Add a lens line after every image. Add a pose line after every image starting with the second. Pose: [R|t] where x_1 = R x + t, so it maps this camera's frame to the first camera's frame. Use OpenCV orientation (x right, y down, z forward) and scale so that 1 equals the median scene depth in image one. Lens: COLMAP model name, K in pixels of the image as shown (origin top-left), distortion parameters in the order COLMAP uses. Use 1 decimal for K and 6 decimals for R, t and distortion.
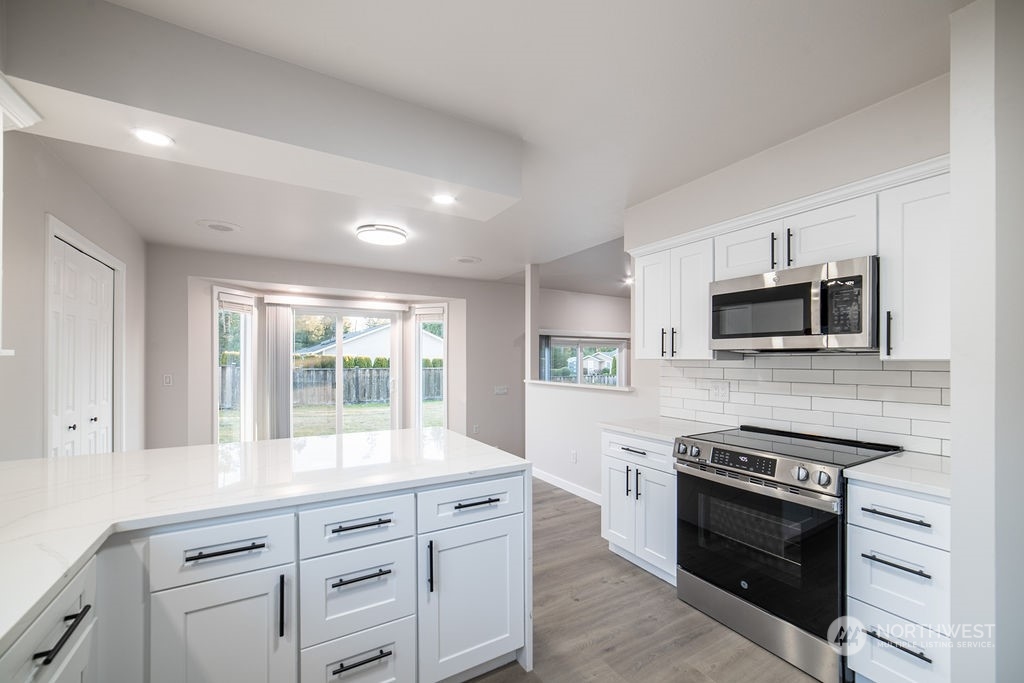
lens RADIAL K [[408.8, 0, 526.7], [0, 408.8, 360.4], [0, 0, 1]] dist [-0.012822, 0.000285]
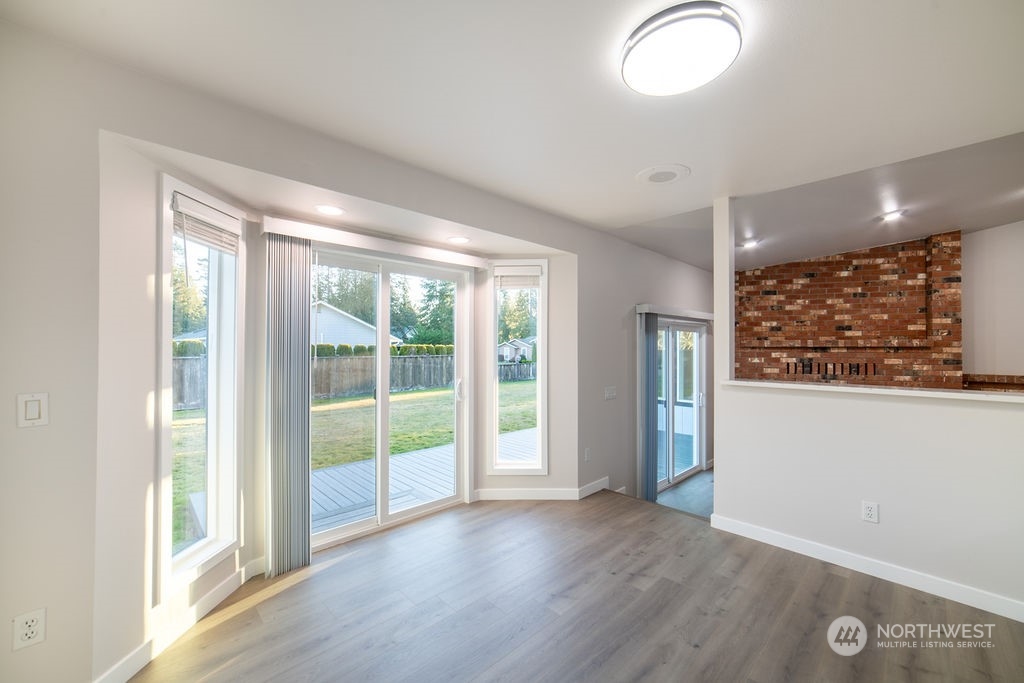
lens RADIAL K [[408.8, 0, 518.4], [0, 408.8, 342.4], [0, 0, 1]] dist [-0.012822, 0.000285]
pose [[0.978216, -0.000014, 0.207587, -0.435016], [0.002432, 0.999932, -0.011394, -0.005407], [-0.207573, 0.011651, 0.978150, 0.453123]]
